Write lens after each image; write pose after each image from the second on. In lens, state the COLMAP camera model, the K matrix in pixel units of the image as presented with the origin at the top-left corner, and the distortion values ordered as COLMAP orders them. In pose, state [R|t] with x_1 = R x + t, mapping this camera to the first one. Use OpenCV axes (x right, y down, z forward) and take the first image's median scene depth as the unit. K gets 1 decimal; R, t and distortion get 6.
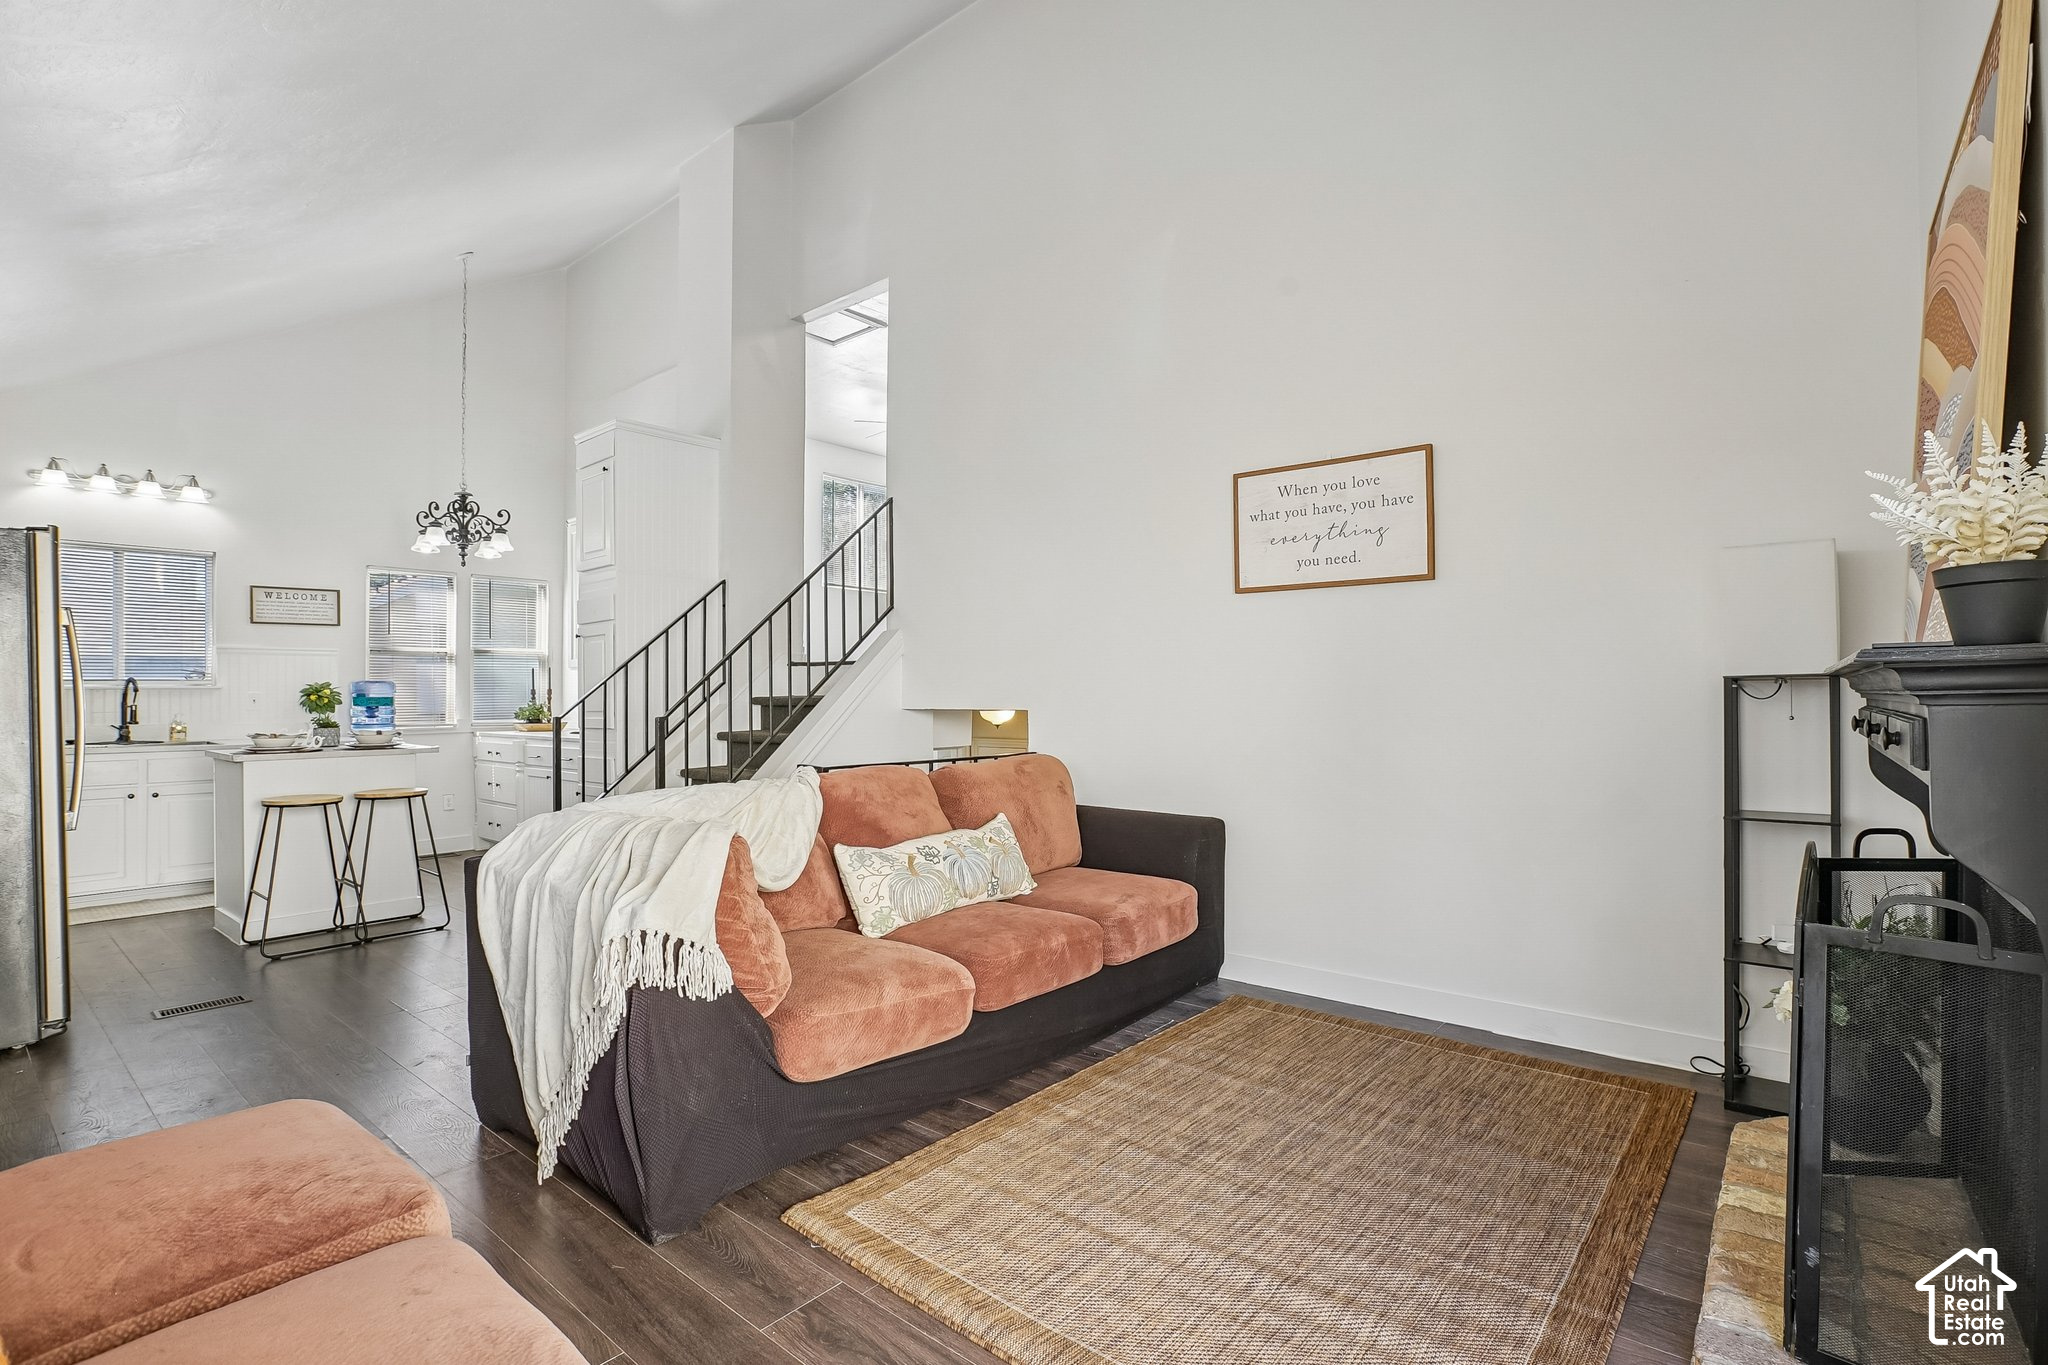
lens RADIAL K [[936.9, 0, 1070.8], [0, 936.9, 698.0], [0, 0, 1]] dist [-0.045214, 0.008753]
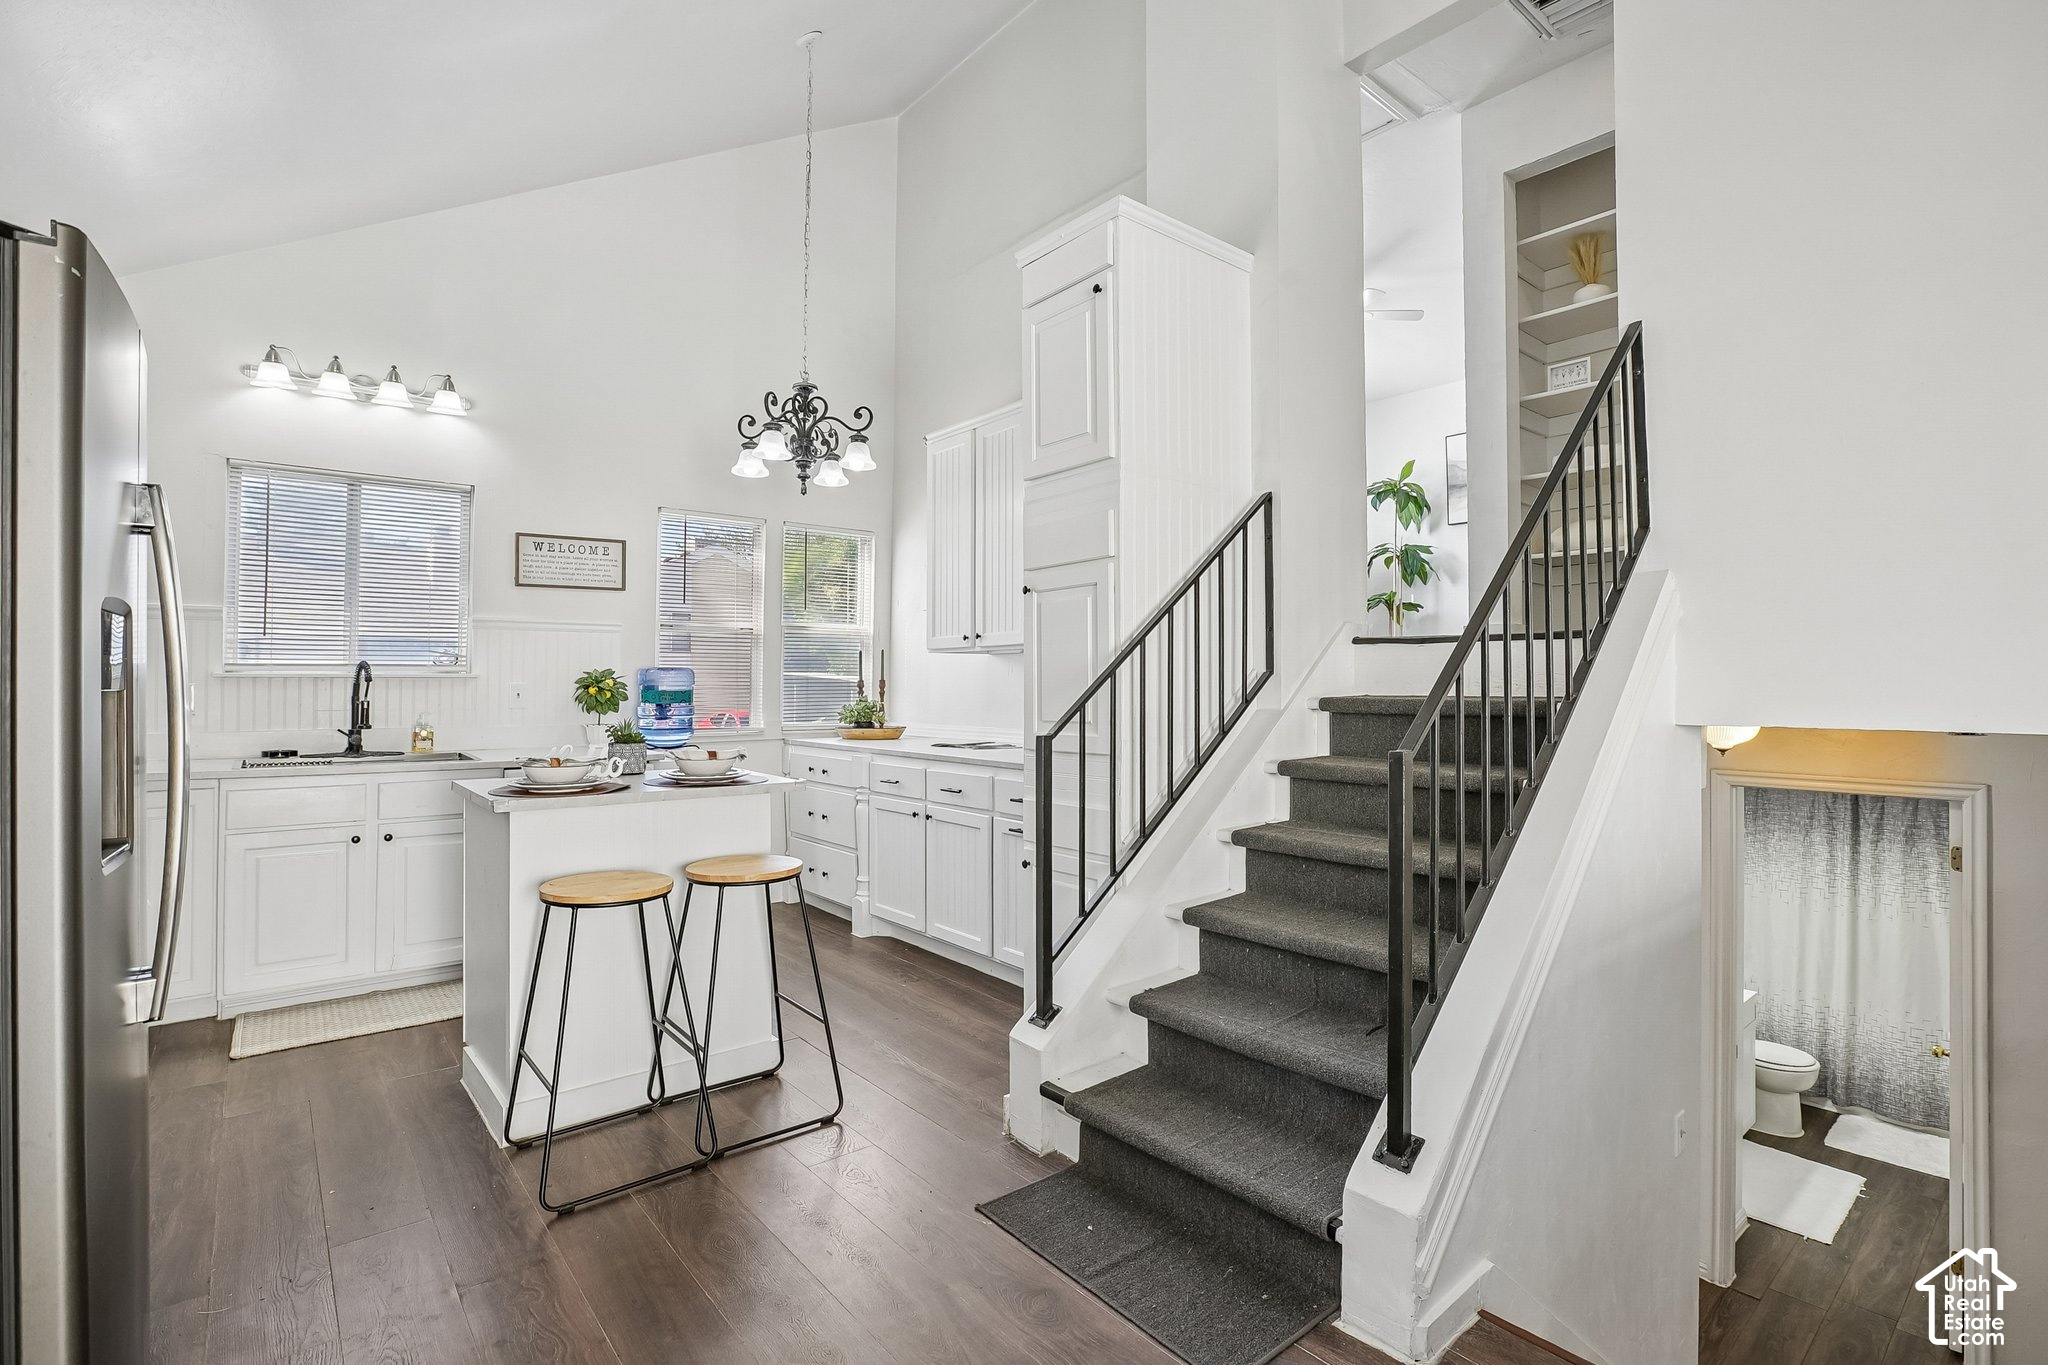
lens RADIAL K [[936.9, 0, 1047.3], [0, 936.9, 672.4], [0, 0, 1]] dist [-0.045214, 0.008753]
pose [[0.979904, 0.003718, -0.199437, -0.383690], [-0.006939, 0.999857, -0.015452, -0.006859], [0.199351, 0.016525, 0.979789, 0.410489]]
